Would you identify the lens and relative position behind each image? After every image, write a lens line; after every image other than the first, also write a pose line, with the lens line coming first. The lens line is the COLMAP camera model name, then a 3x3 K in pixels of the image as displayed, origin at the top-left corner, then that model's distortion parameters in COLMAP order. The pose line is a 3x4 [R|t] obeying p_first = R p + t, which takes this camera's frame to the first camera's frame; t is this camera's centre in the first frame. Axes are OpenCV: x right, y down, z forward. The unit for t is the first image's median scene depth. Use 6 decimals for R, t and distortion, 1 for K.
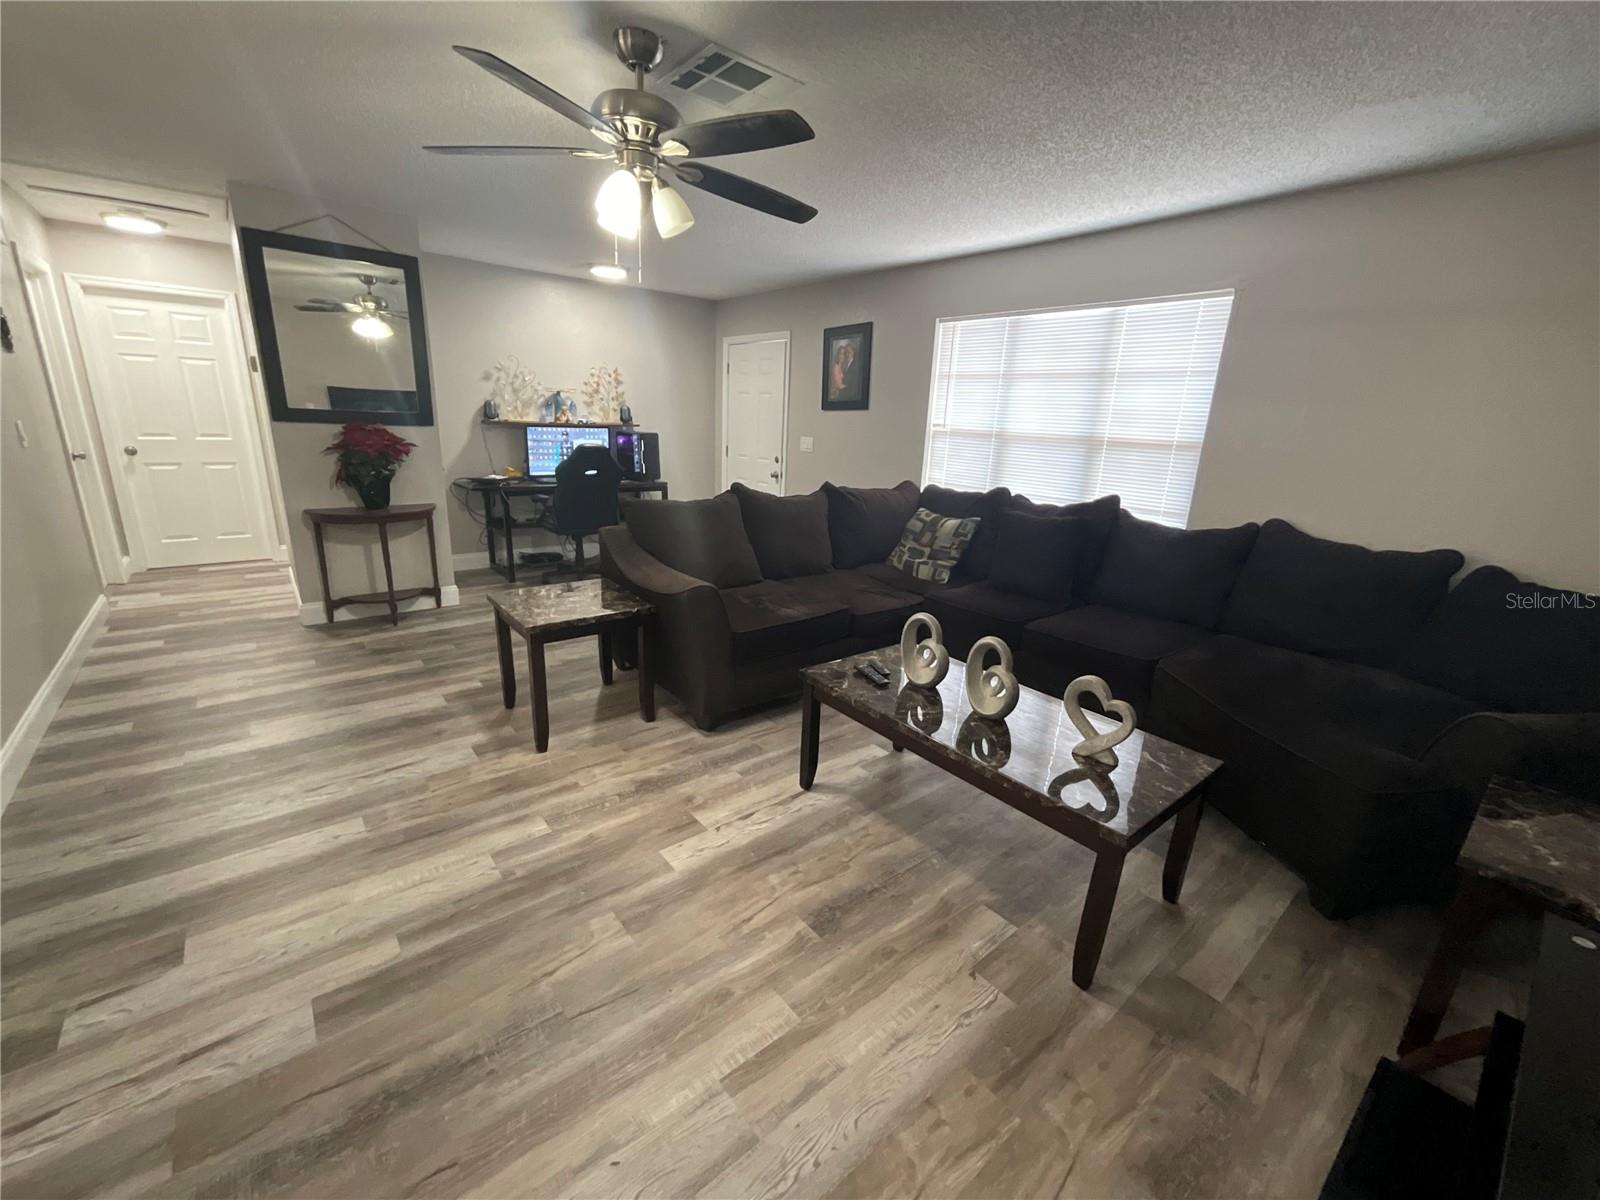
lens RADIAL K [[650.2, 0, 800.0], [0, 650.2, 600.0], [0, 0, 1]] dist [0.001063, -0.001237]
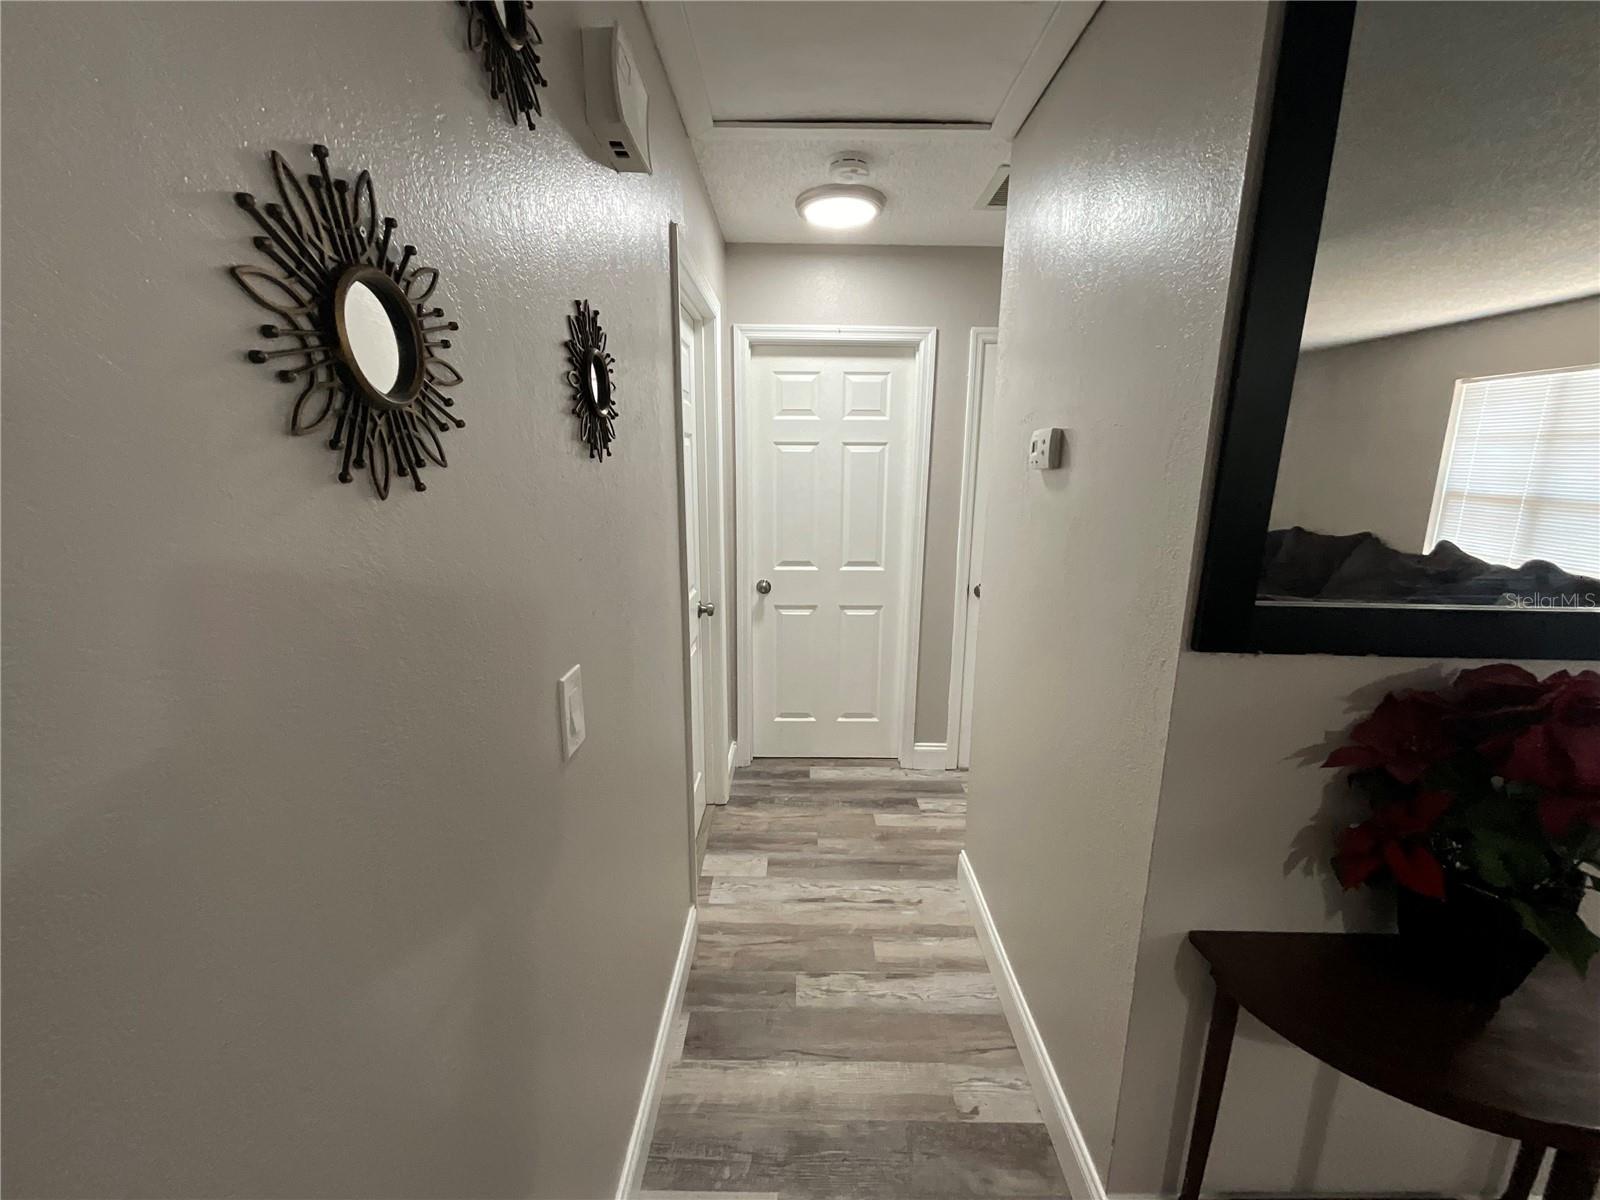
lens RADIAL K [[649.0, 0, 800.0], [0, 649.0, 600.0], [0, 0, 1]] dist [-0.000234, -0.000259]
pose [[0.766895, 0.097842, -0.634271, -0.726912], [-0.152341, 0.987816, -0.031815, -0.248124], [0.623430, 0.121024, 0.772456, 0.645727]]
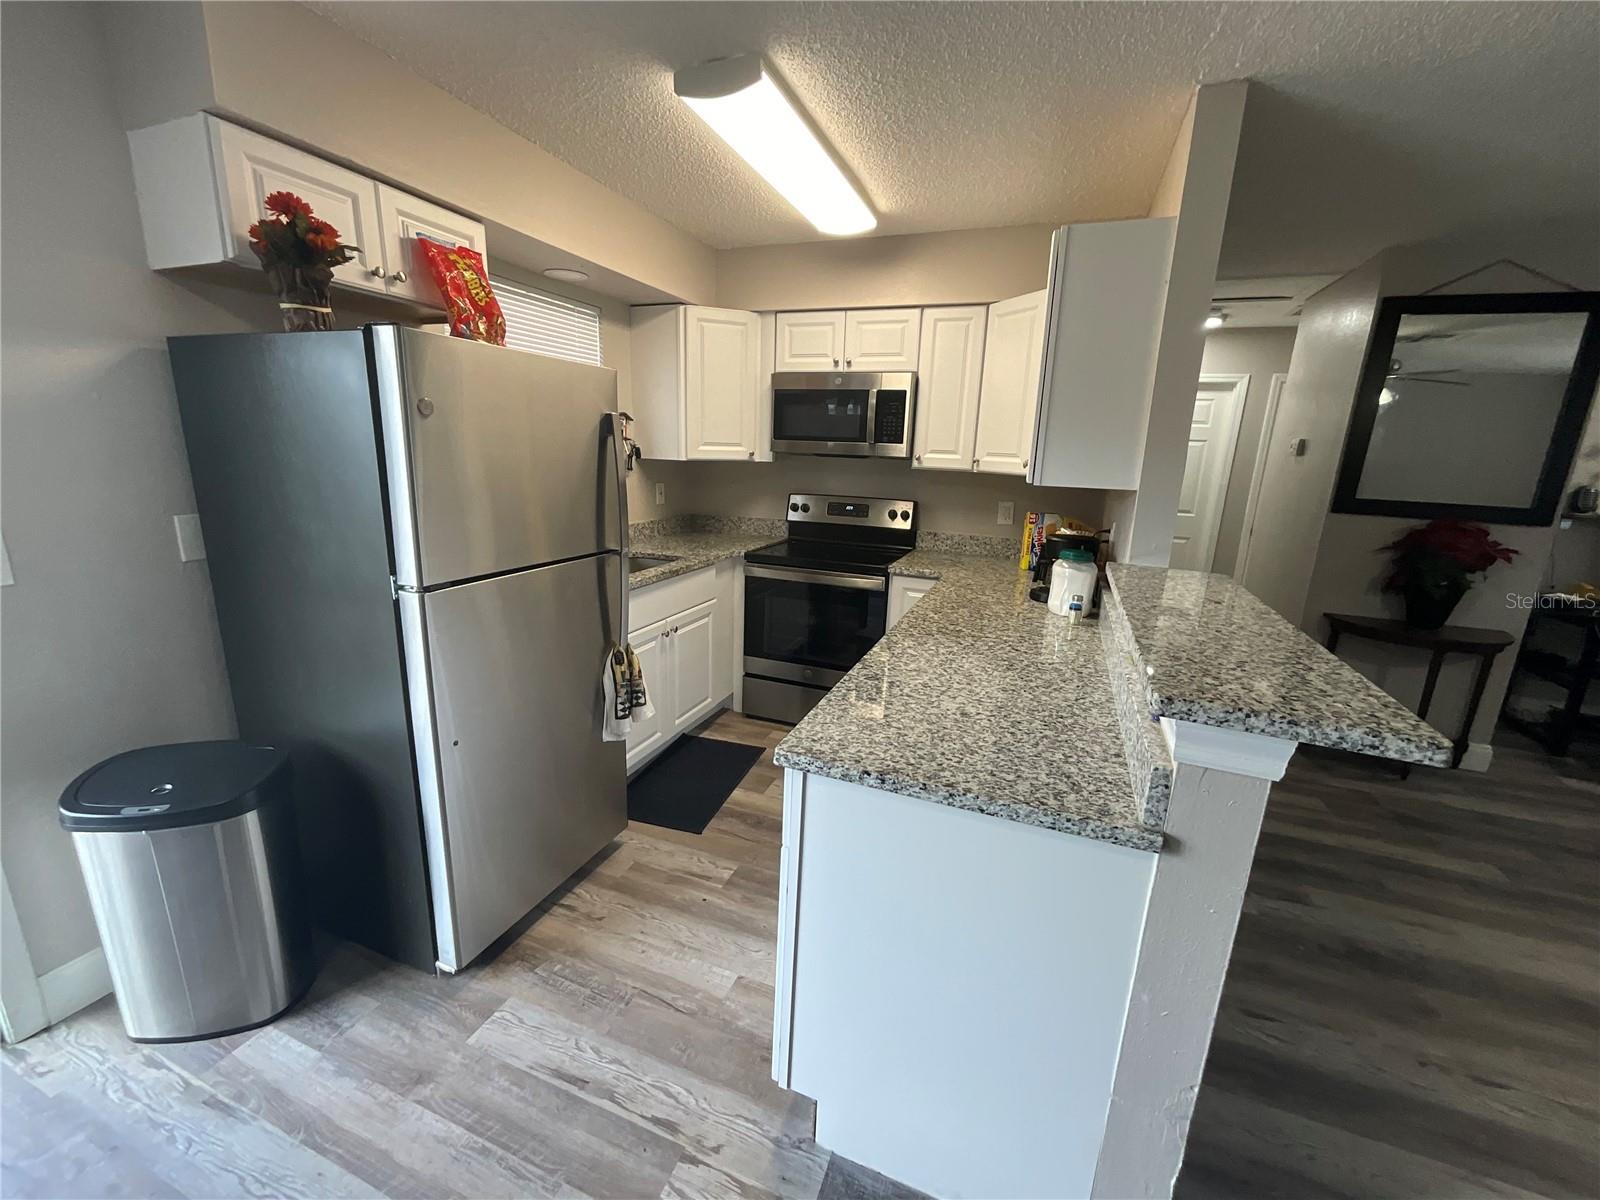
lens RADIAL K [[650.3, 0, 799.3], [0, 650.3, 599.1], [0, 0, 1]] dist [-0.000462, 0.000301]
pose [[0.479852, 0.180792, -0.858520, -0.364107], [-0.256453, 0.964704, 0.059814, -0.029312], [0.839032, 0.191468, 0.509280, -0.022184]]
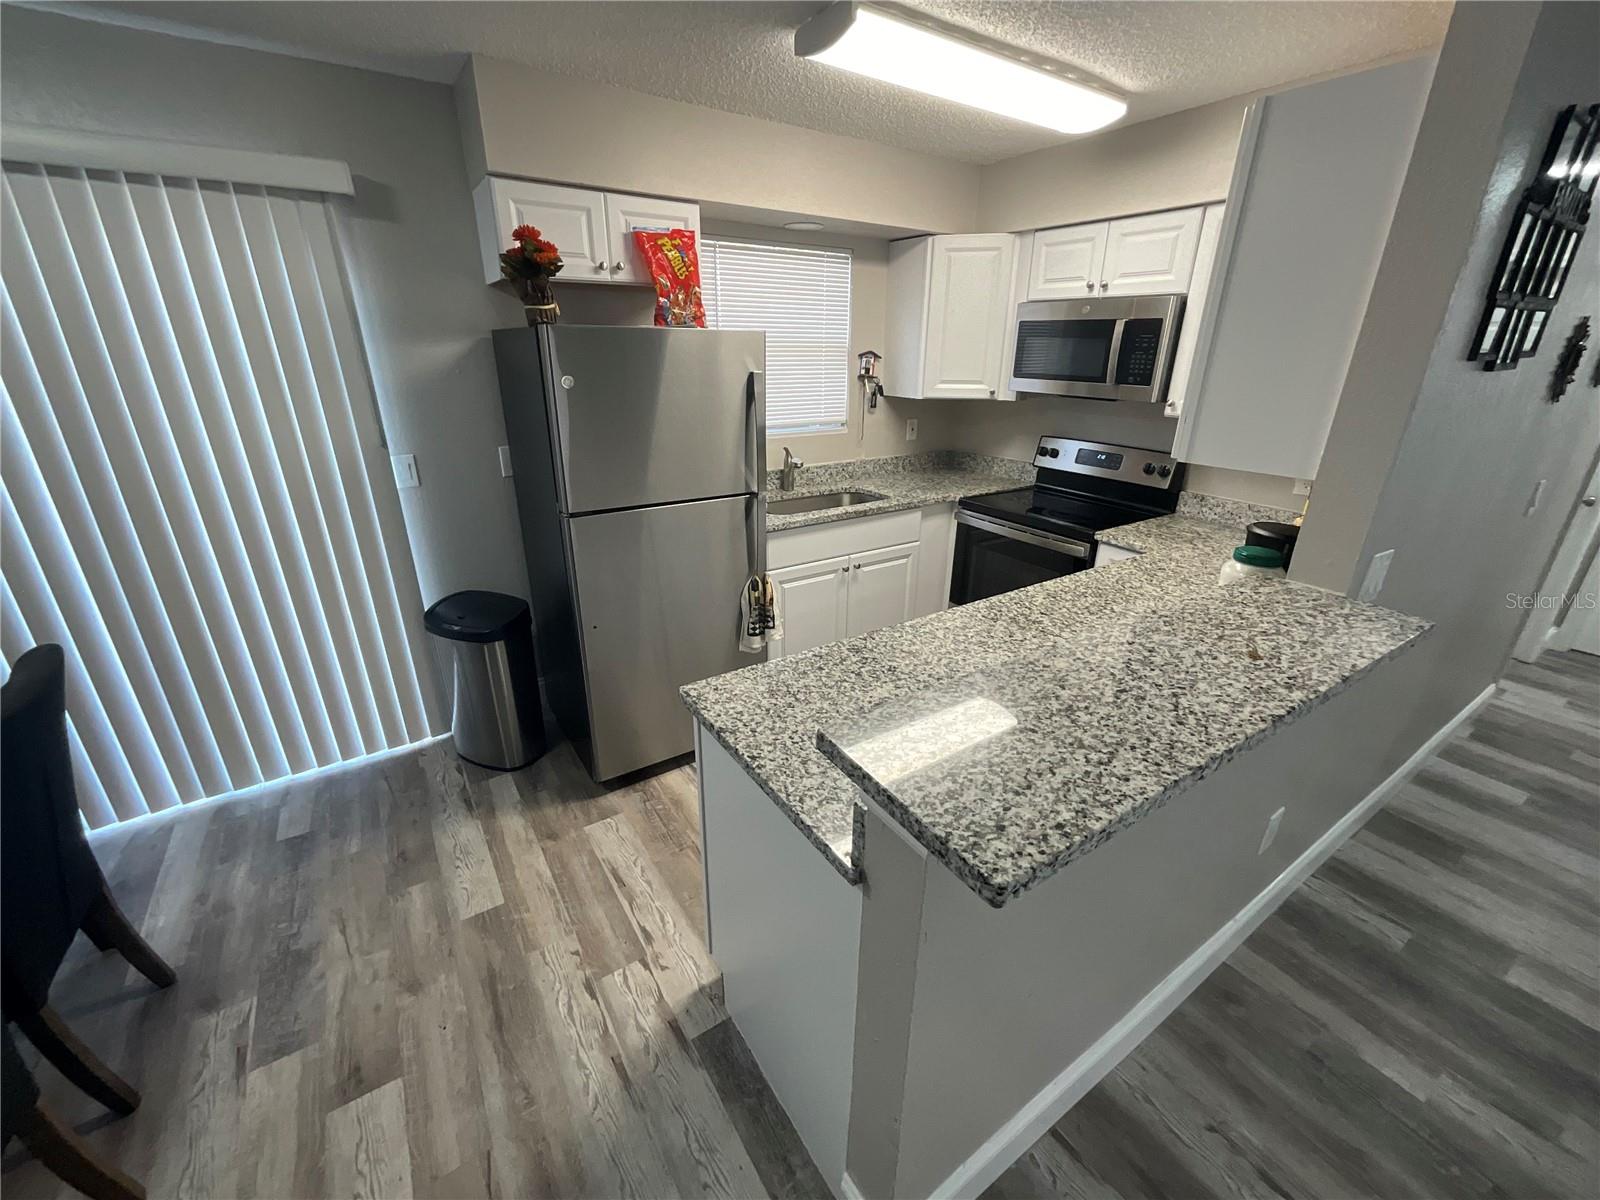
lens RADIAL K [[648.9, 0, 801.2], [0, 648.9, 600.0], [0, 0, 1]] dist [-0.000737, -0.000368]
pose [[-0.109773, 0.329016, -0.937922, -0.296684], [-0.286875, 0.892981, 0.346826, -0.132690], [0.951658, 0.307139, -0.003639, 0.190558]]
